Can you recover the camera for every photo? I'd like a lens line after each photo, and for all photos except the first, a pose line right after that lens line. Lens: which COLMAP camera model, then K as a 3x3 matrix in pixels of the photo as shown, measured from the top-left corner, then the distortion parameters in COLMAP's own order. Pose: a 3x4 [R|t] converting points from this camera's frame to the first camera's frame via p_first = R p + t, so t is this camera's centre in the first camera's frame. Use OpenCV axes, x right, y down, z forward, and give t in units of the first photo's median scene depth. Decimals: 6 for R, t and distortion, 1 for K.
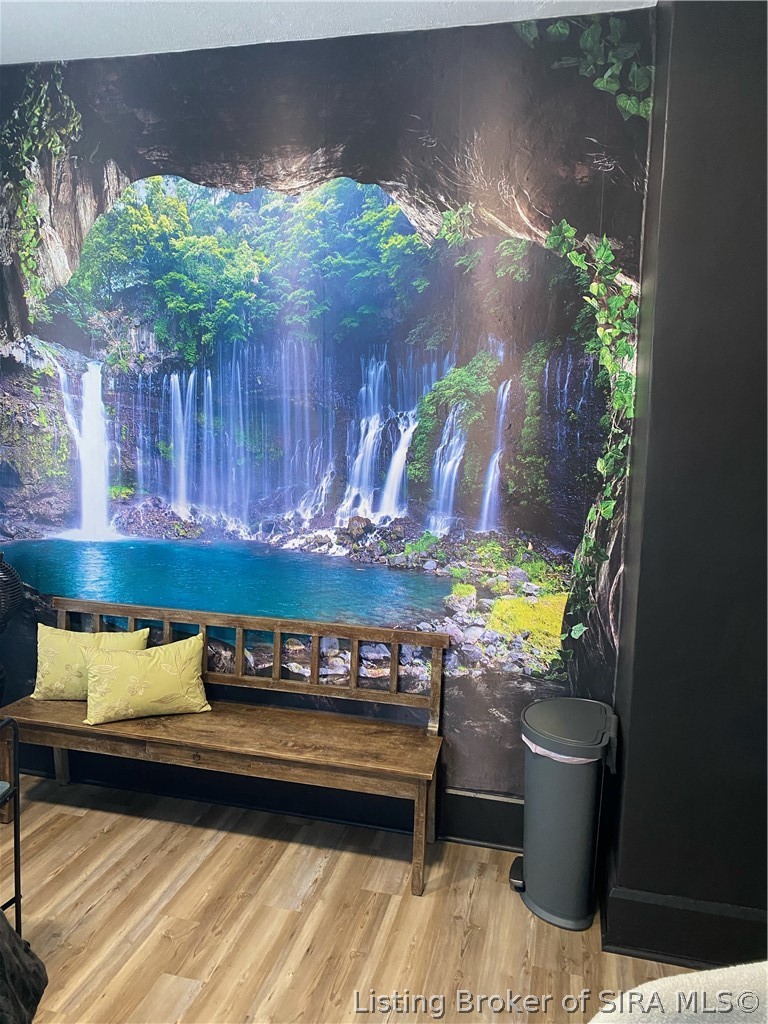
lens RADIAL K [[786.1, 0, 387.3], [0, 786.1, 508.6], [0, 0, 1]] dist [0.030627, -0.026873]
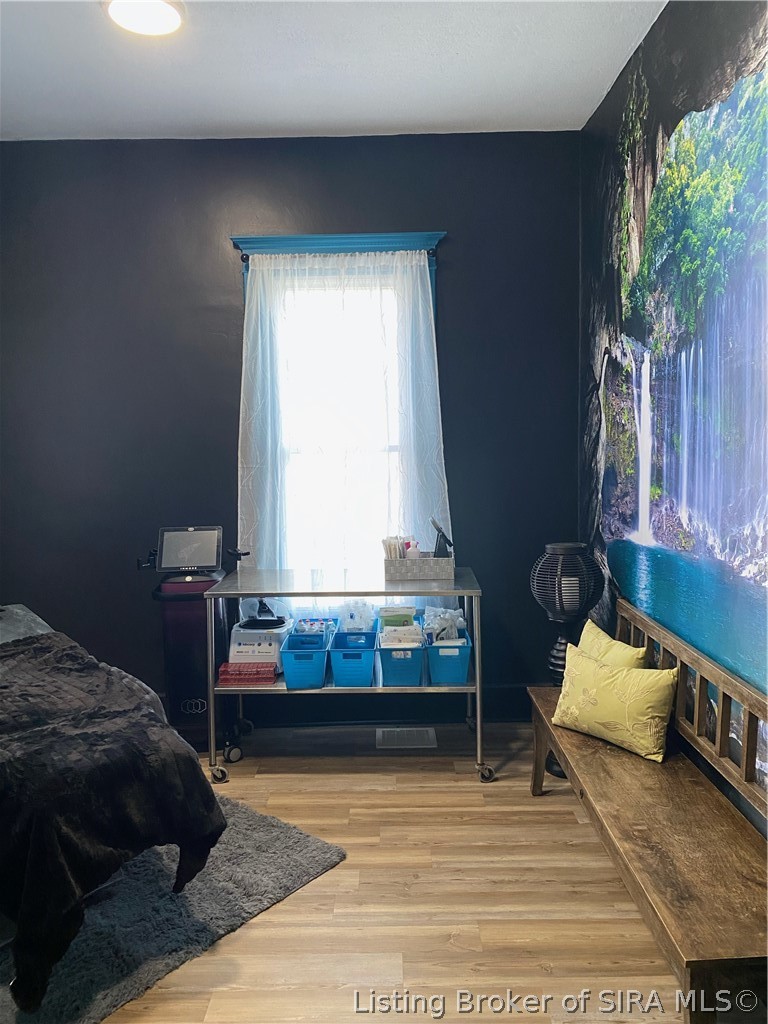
lens RADIAL K [[786.1, 0, 385.8], [0, 786.1, 514.7], [0, 0, 1]] dist [0.030627, -0.026873]
pose [[0.235398, 0.058249, -0.970152, 0.481043], [-0.093342, 0.994943, 0.037088, -0.000446], [0.967406, 0.081826, 0.239644, 0.514336]]
